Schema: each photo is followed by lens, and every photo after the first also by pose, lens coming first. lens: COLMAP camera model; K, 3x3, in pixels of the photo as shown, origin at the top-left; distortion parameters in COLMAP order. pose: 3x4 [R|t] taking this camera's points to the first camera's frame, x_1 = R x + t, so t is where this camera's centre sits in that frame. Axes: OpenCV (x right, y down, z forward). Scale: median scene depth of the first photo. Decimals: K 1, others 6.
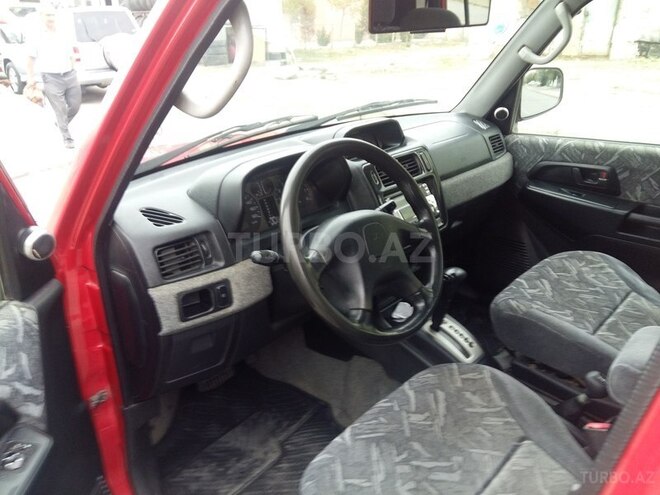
lens RADIAL K [[528.7, 0, 331.9], [0, 528.7, 247.0], [0, 0, 1]] dist [0.091596, -0.166169]
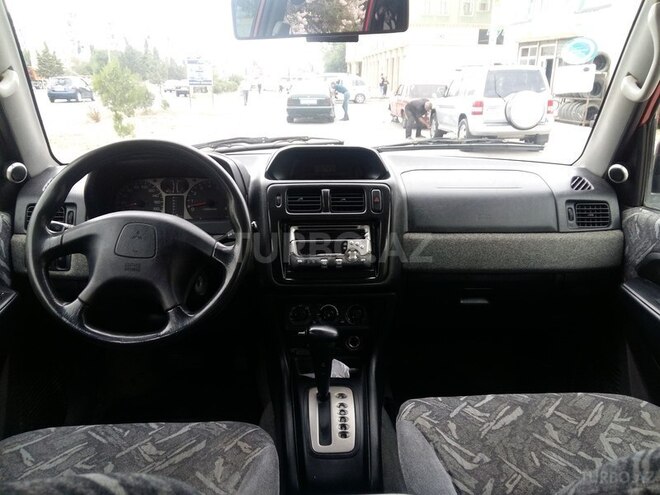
lens RADIAL K [[528.7, 0, 331.9], [0, 528.7, 247.0], [0, 0, 1]] dist [0.091596, -0.166169]
pose [[0.716917, 0.218636, -0.661988, 0.577295], [-0.286239, 0.958136, 0.006456, -0.063789], [0.635687, 0.184858, 0.749487, 0.293111]]
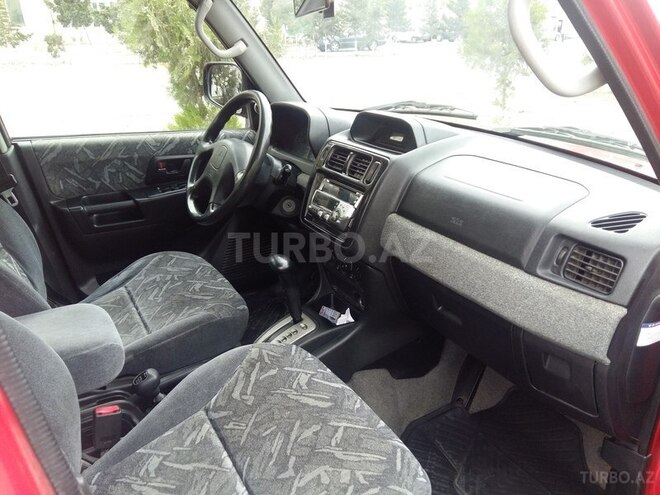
lens RADIAL K [[528.7, 0, 331.9], [0, 528.7, 247.0], [0, 0, 1]] dist [0.091596, -0.166169]
pose [[-0.291189, 0.365167, -0.884230, 0.823729], [-0.367701, 0.810563, 0.455833, -0.355667], [0.883179, 0.457866, -0.101755, 0.907760]]
